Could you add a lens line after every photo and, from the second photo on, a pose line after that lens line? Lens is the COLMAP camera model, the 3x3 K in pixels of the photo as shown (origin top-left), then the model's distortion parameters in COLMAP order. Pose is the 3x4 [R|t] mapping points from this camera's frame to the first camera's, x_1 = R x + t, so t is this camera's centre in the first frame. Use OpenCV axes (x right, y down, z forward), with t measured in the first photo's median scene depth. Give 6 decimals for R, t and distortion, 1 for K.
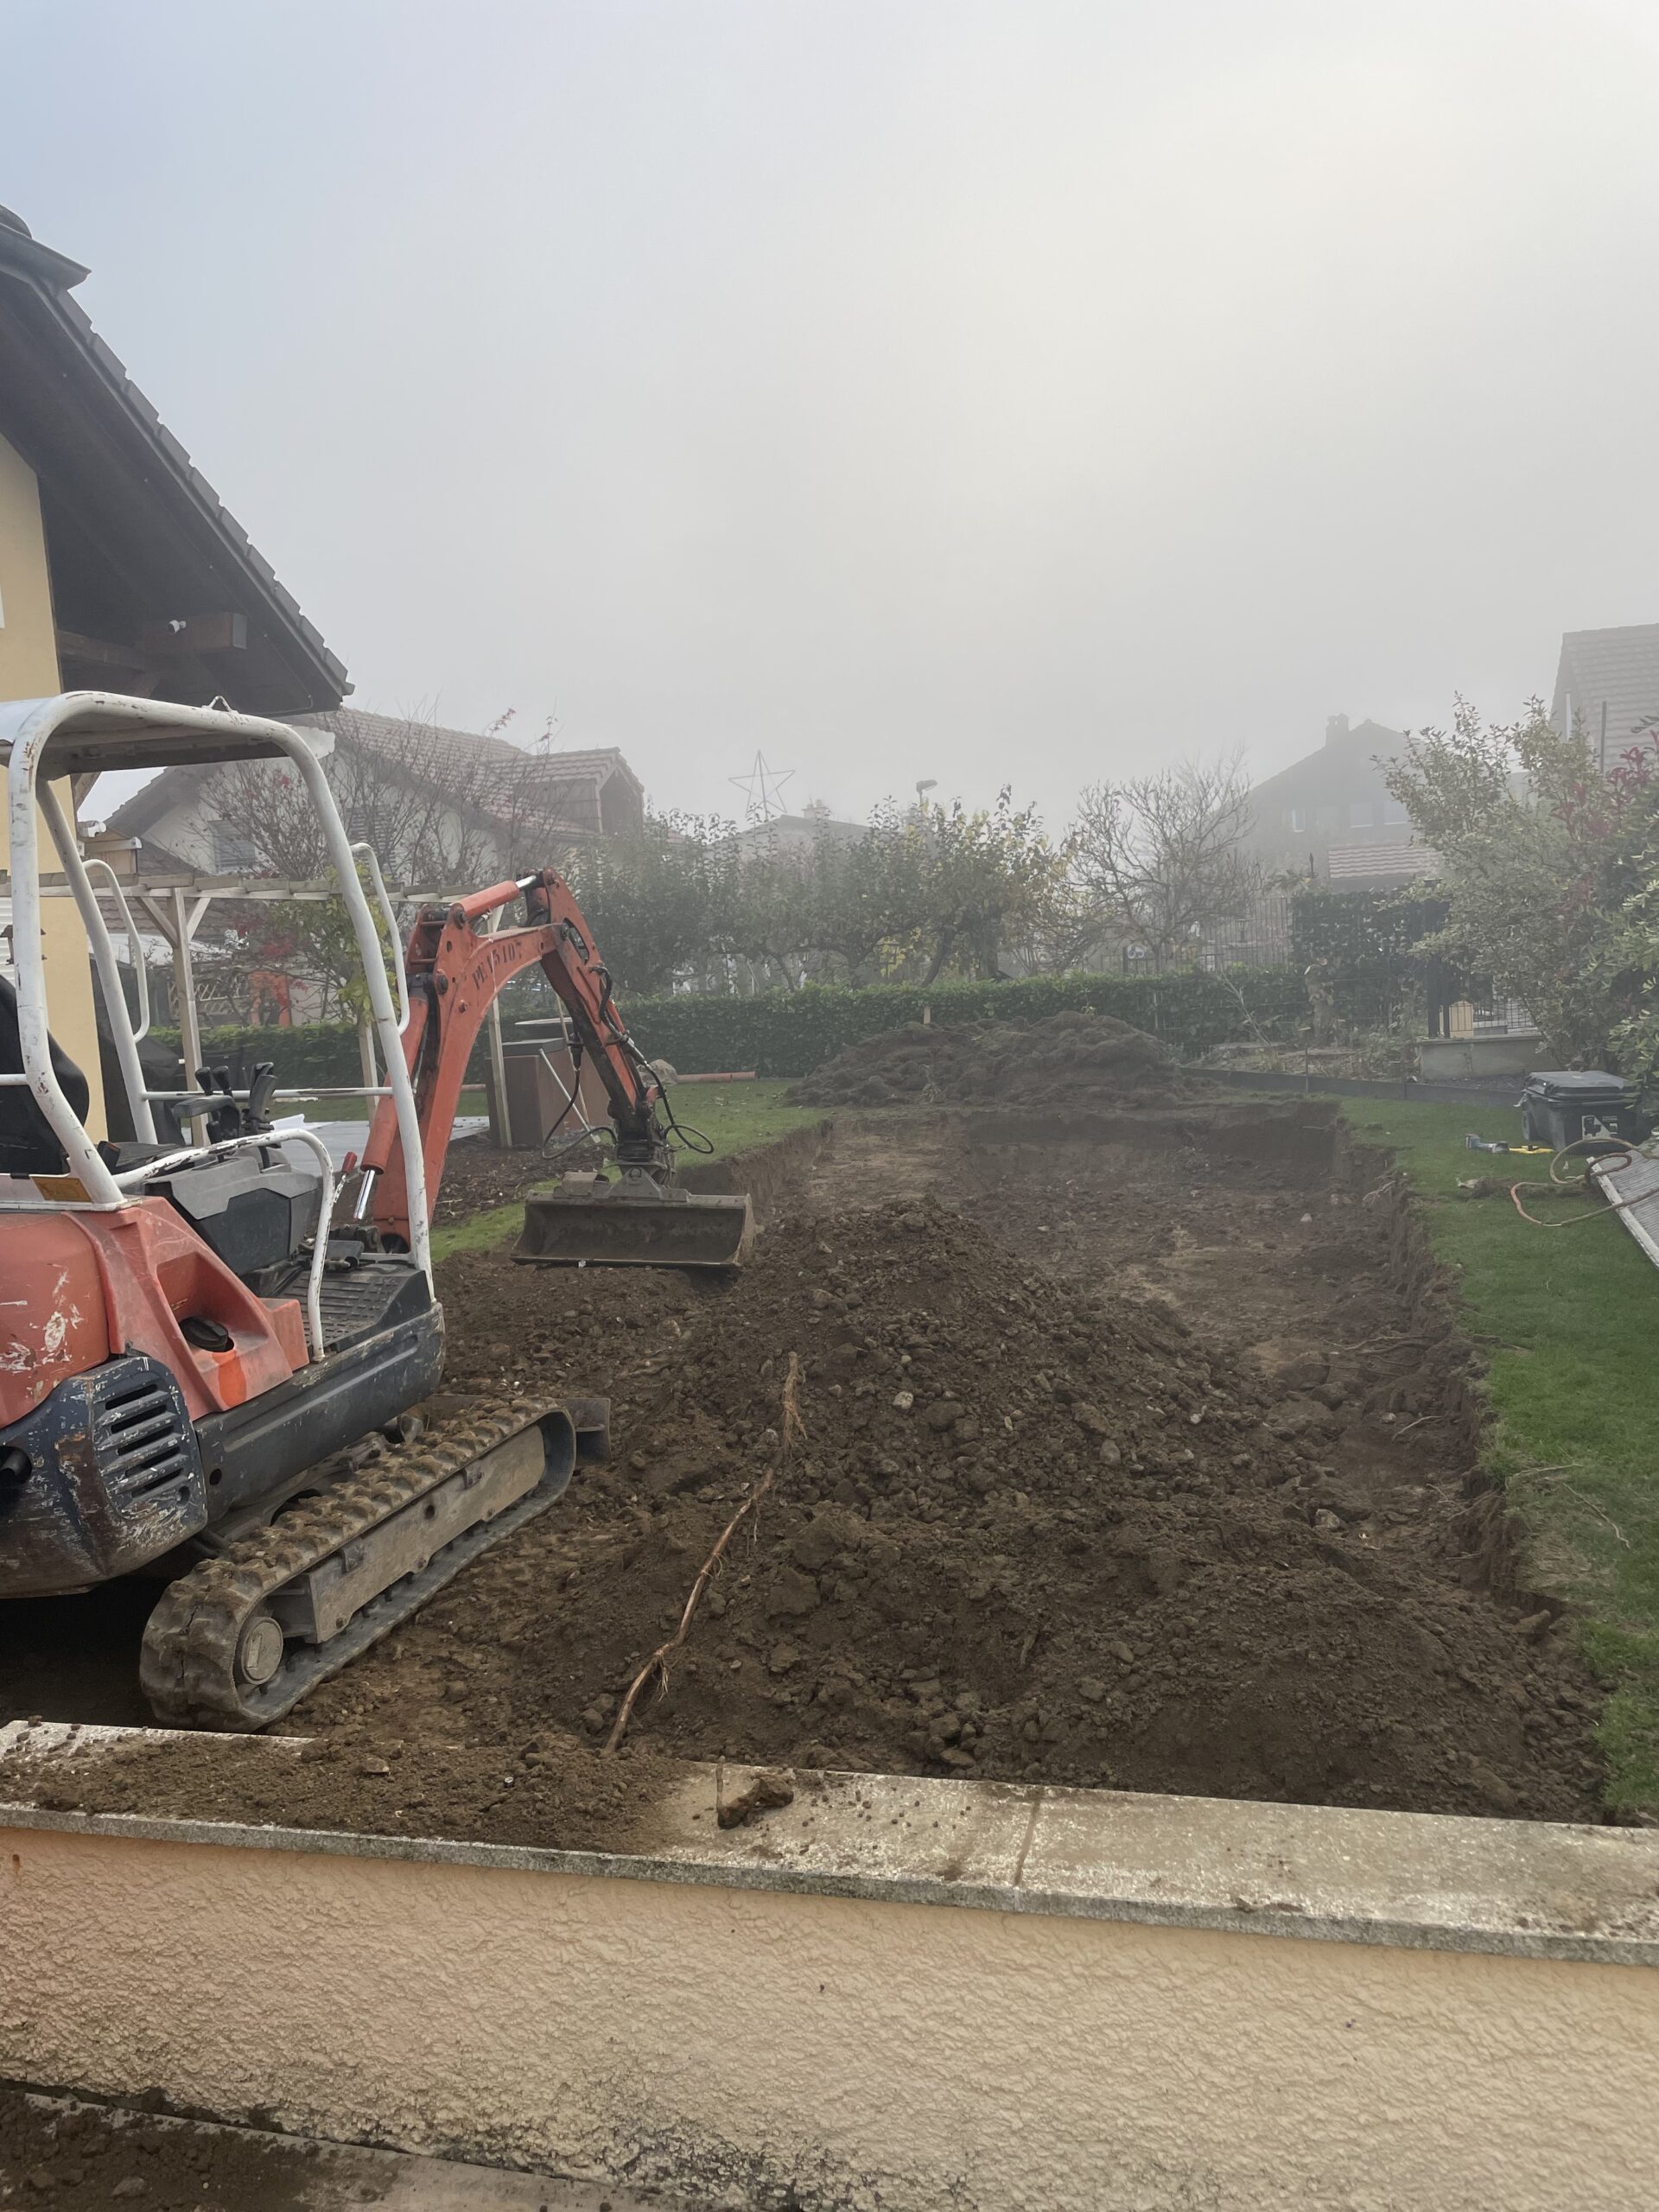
lens RADIAL K [[1713.4, 0, 835.3], [0, 1713.4, 1110.9], [0, 0, 1]] dist [0.001569, -0.020296]
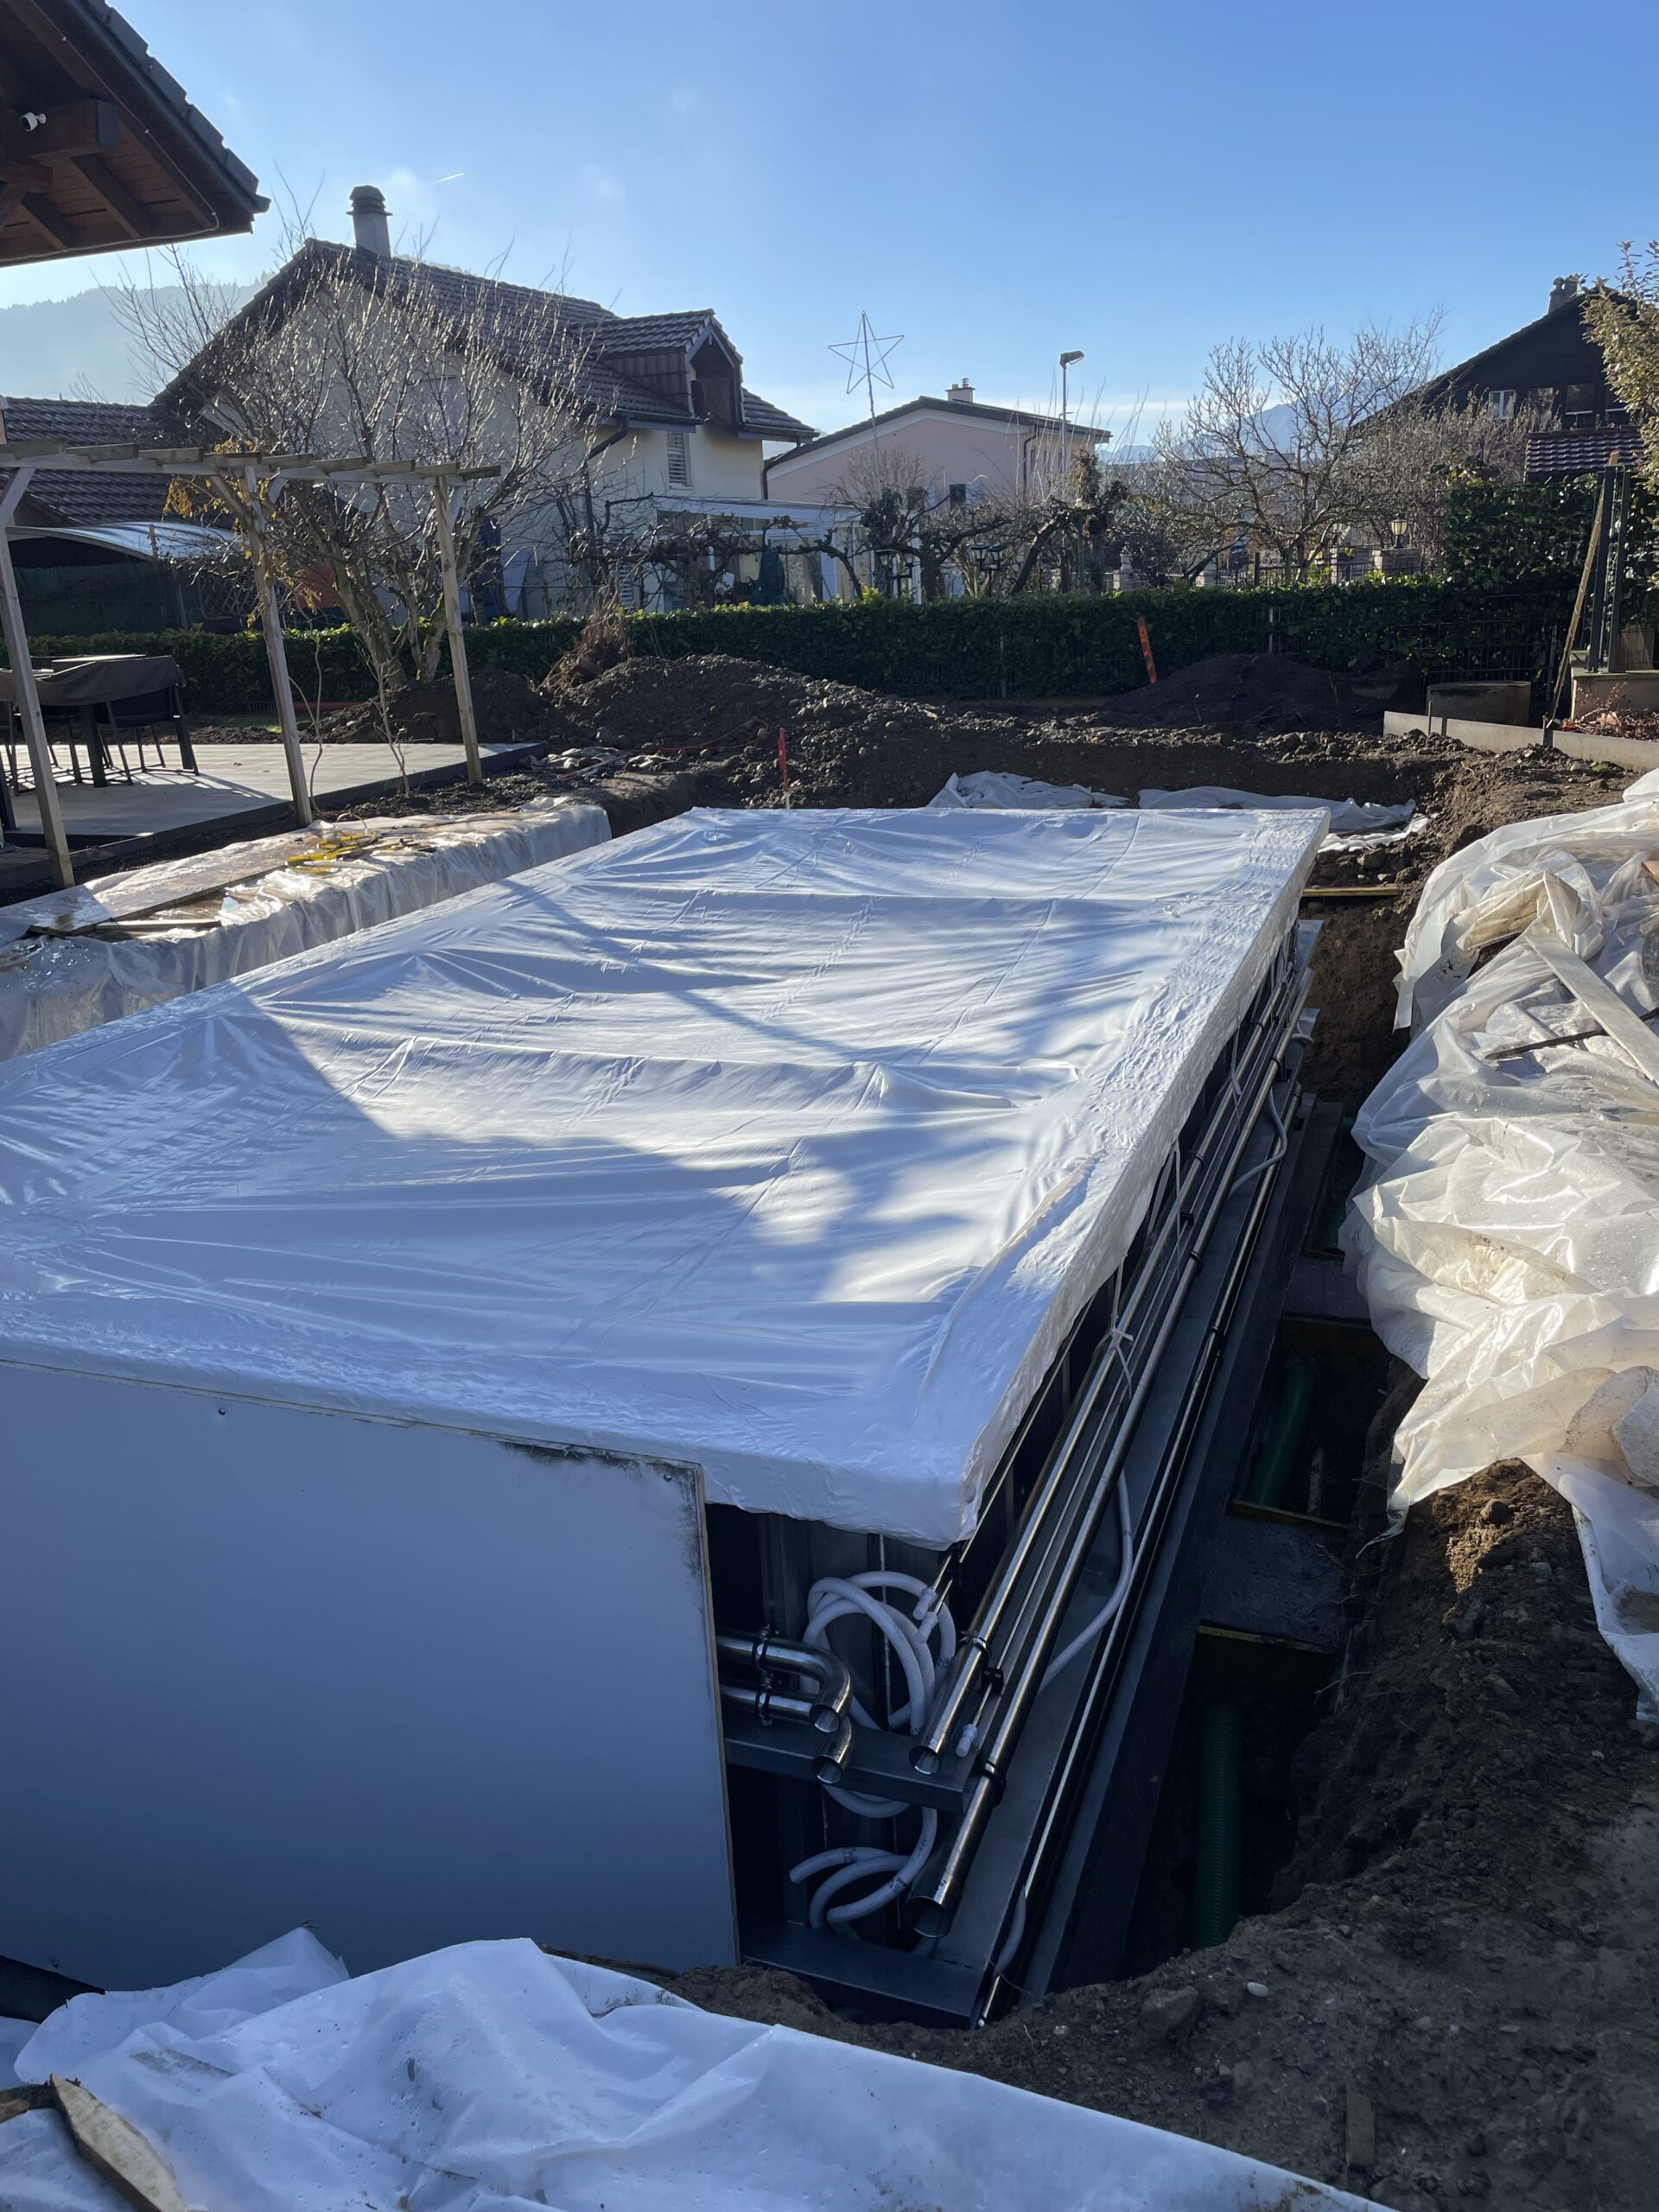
lens RADIAL K [[1713.4, 0, 828.8], [0, 1713.4, 1109.6], [0, 0, 1]] dist [0.001569, -0.020296]
pose [[0.995007, 0.042442, -0.090331, 0.046642], [-0.021717, 0.975460, 0.219104, -0.006953], [0.097414, -0.216048, 0.971511, 0.091772]]
